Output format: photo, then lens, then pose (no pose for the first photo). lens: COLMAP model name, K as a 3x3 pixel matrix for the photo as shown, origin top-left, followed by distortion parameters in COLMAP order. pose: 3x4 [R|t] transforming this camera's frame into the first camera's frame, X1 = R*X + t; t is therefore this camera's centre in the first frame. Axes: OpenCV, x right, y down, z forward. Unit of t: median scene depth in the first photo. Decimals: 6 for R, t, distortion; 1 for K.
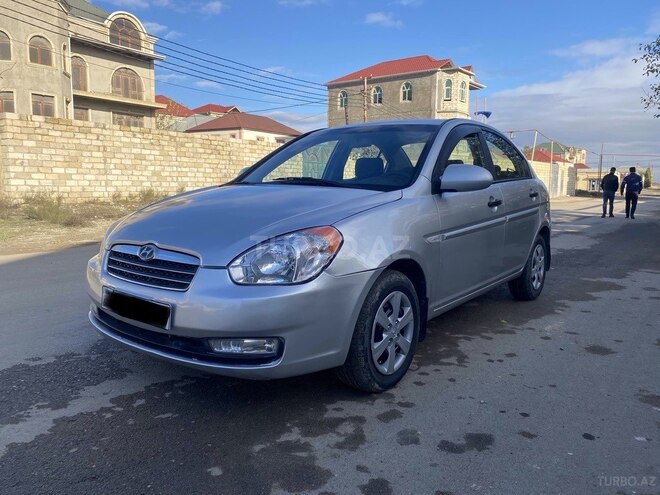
lens RADIAL K [[499.5, 0, 324.0], [0, 499.5, 249.0], [0, 0, 1]] dist [-0.011753, 0.005734]
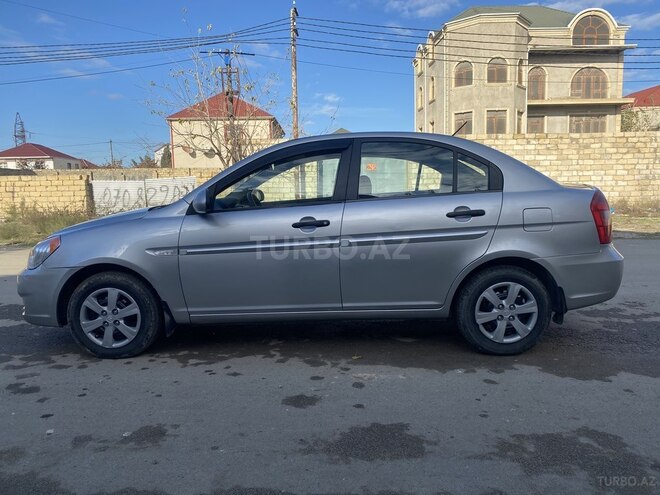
lens RADIAL K [[499.5, 0, 324.0], [0, 499.5, 249.0], [0, 0, 1]] dist [-0.011753, 0.005734]
pose [[0.594964, 0.067169, -0.800940, 0.117228], [-0.073640, 0.996866, 0.028898, -0.007608], [0.800371, 0.041788, 0.598046, 0.048759]]
